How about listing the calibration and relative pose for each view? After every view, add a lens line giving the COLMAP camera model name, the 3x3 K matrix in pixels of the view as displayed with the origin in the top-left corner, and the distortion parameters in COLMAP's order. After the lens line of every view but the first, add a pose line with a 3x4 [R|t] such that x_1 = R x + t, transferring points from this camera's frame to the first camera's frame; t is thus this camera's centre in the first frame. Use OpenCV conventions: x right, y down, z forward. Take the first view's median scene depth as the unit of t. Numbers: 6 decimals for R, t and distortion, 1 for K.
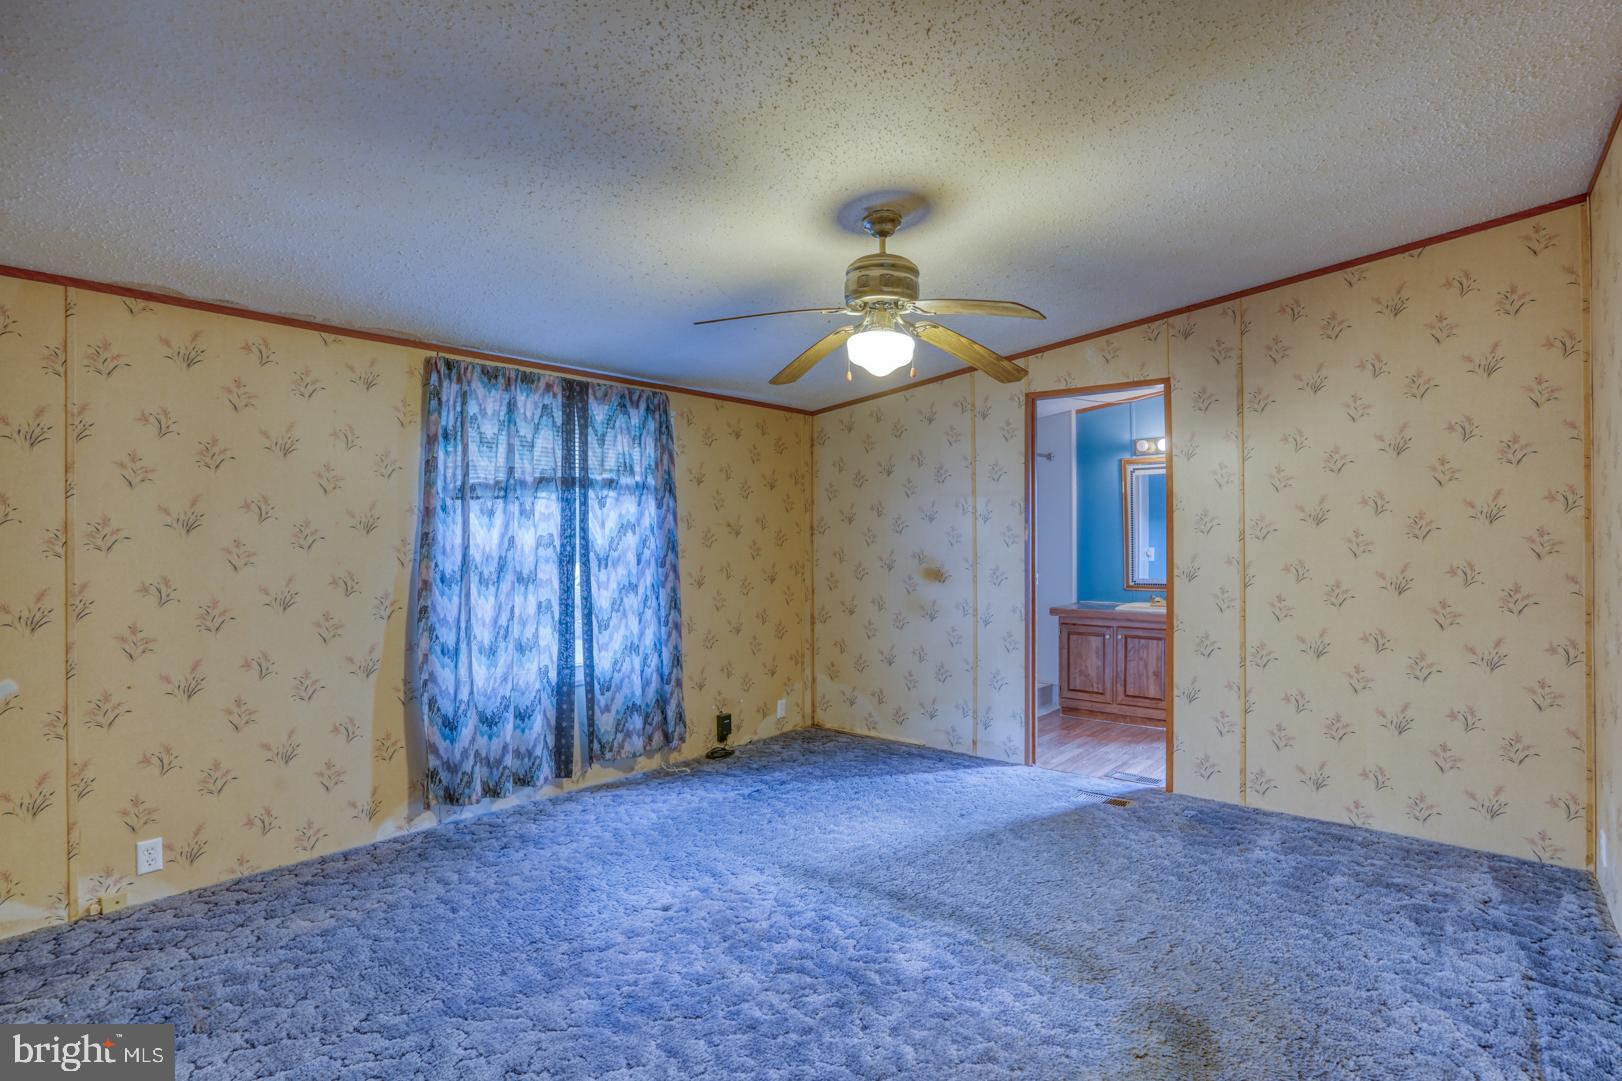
lens RADIAL K [[794.7, 0, 812.3], [0, 794.7, 545.8], [0, 0, 1]] dist [-0.087551, 0.038071]
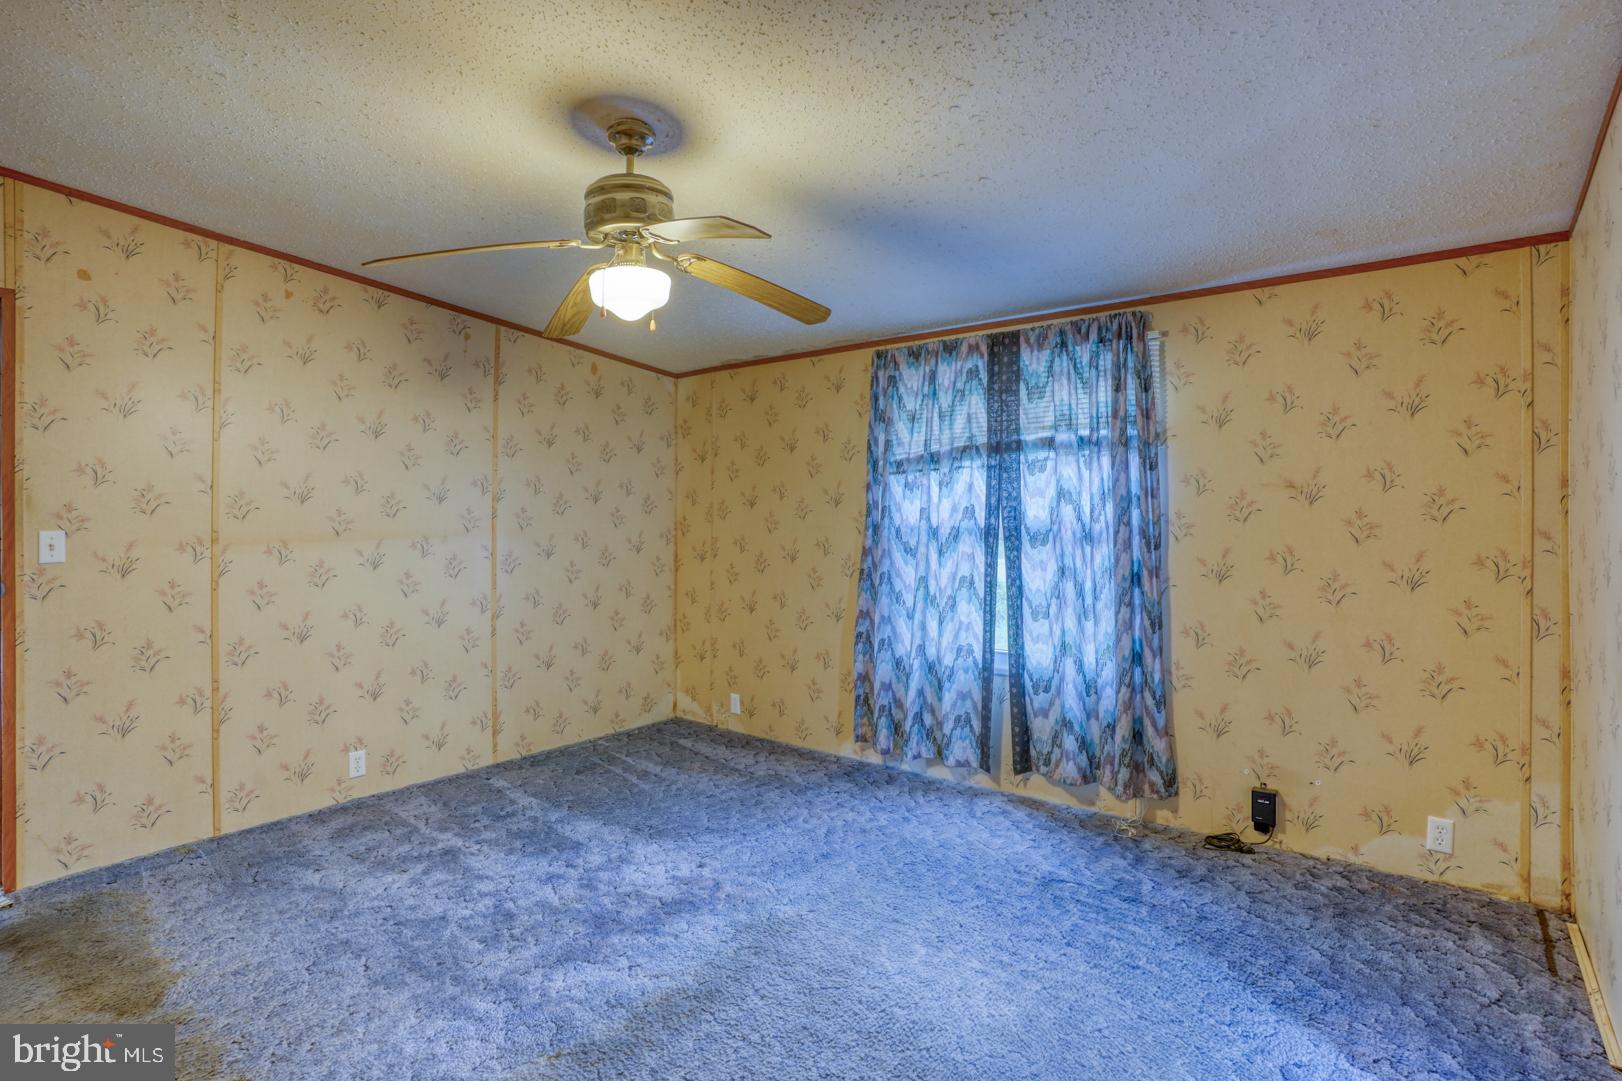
lens RADIAL K [[802.4, 0, 796.0], [0, 802.4, 526.8], [0, 0, 1]] dist [-0.080300, 0.037323]
pose [[0.030181, 0.004298, -0.999535, 0.596593], [-0.014299, 0.999890, 0.003867, 0.010367], [0.999442, 0.014175, 0.030239, 0.739073]]
